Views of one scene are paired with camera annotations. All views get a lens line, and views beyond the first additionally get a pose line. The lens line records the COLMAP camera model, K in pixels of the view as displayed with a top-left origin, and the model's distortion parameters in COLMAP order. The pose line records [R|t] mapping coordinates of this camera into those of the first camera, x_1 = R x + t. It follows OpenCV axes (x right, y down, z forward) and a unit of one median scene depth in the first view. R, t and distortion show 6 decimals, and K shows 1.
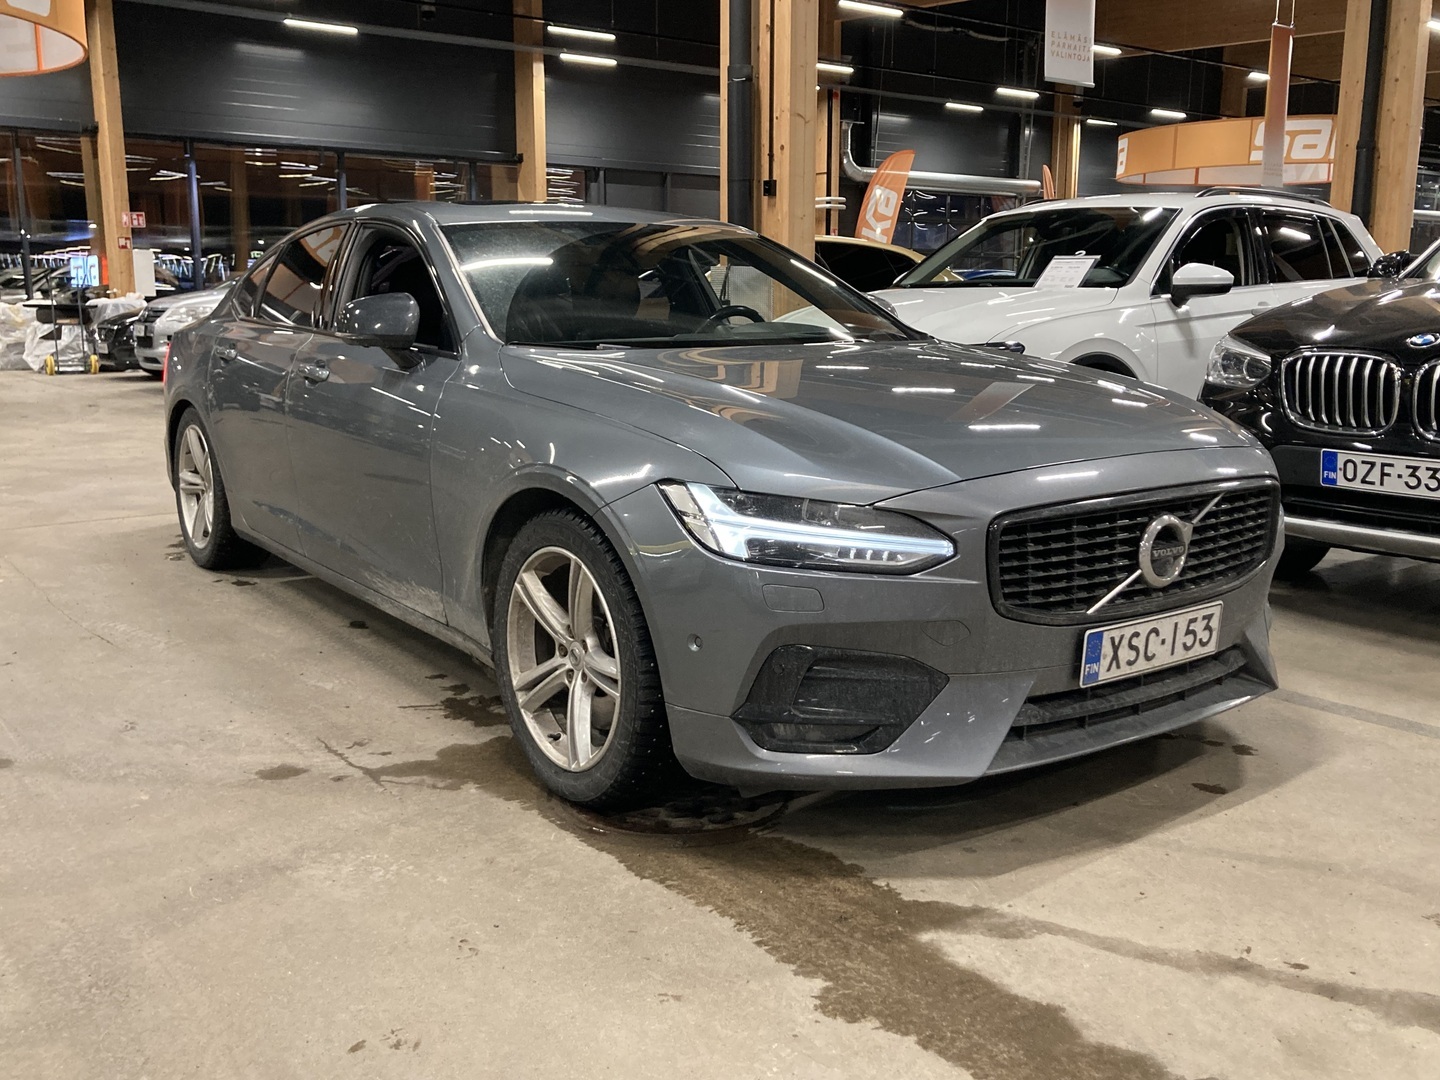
lens RADIAL K [[1314.2, 0, 719.6], [0, 1314.2, 565.5], [0, 0, 1]] dist [0.012722, 0.003439]
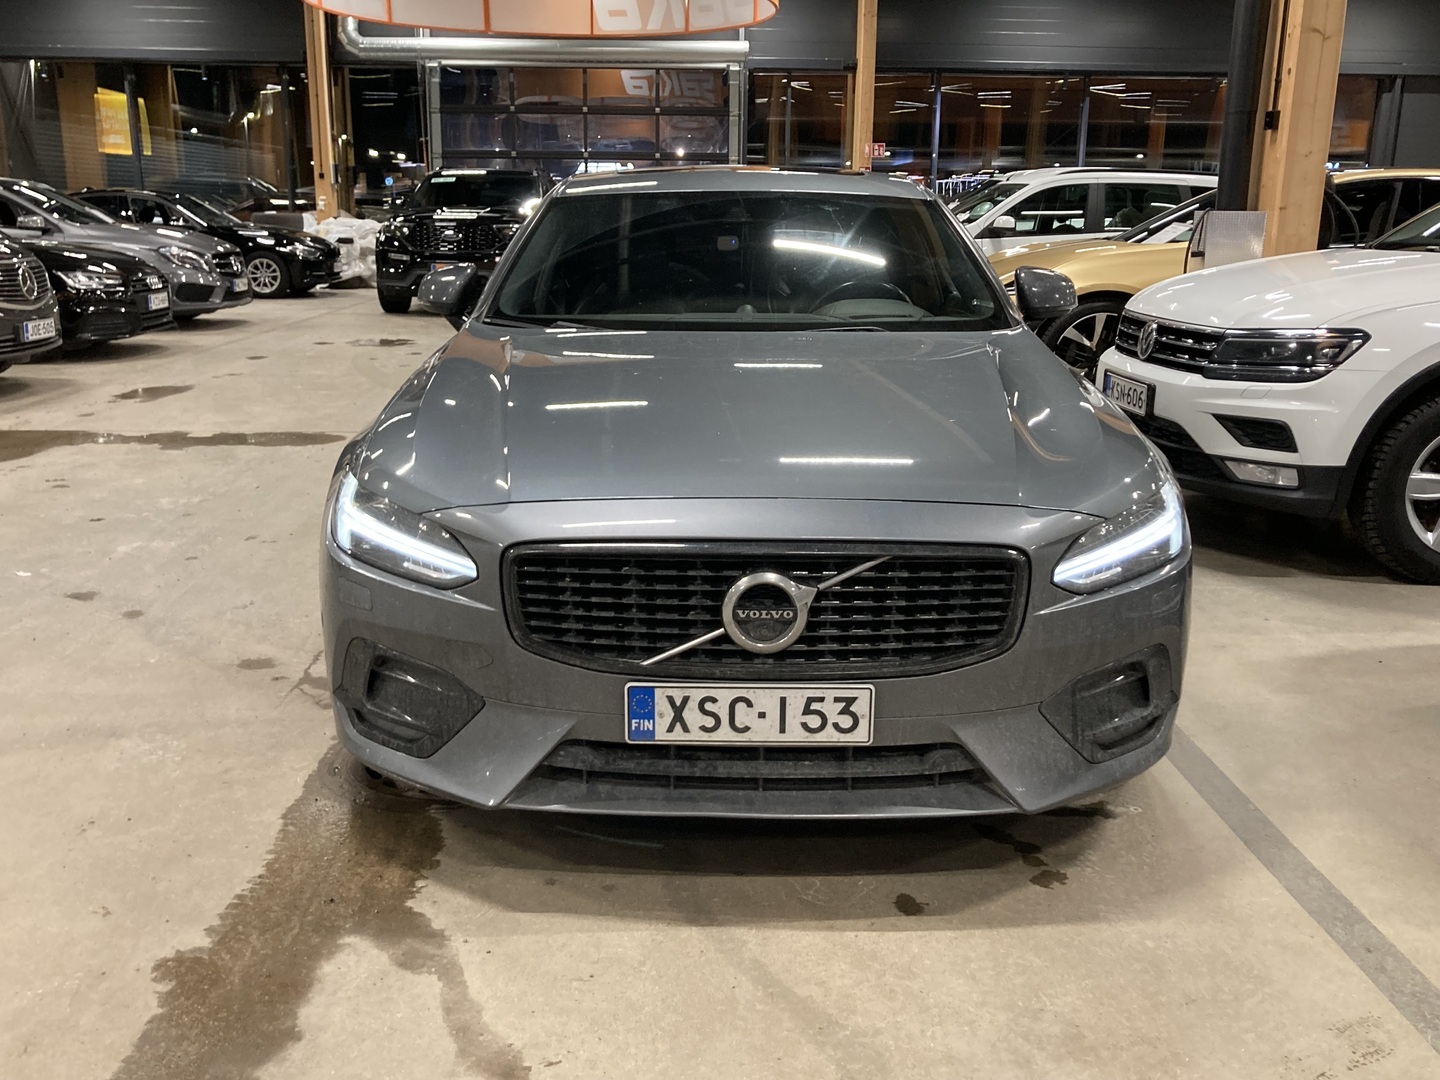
lens RADIAL K [[1322.3, 0, 720.0], [0, 1322.3, 540.0], [0, 0, 1]] dist [0.085345, -0.170233]
pose [[0.812327, 0.148017, -0.564106, 0.806800], [-0.125419, 0.988962, 0.078889, -0.124901], [0.569557, 0.006665, 0.821925, 0.266476]]
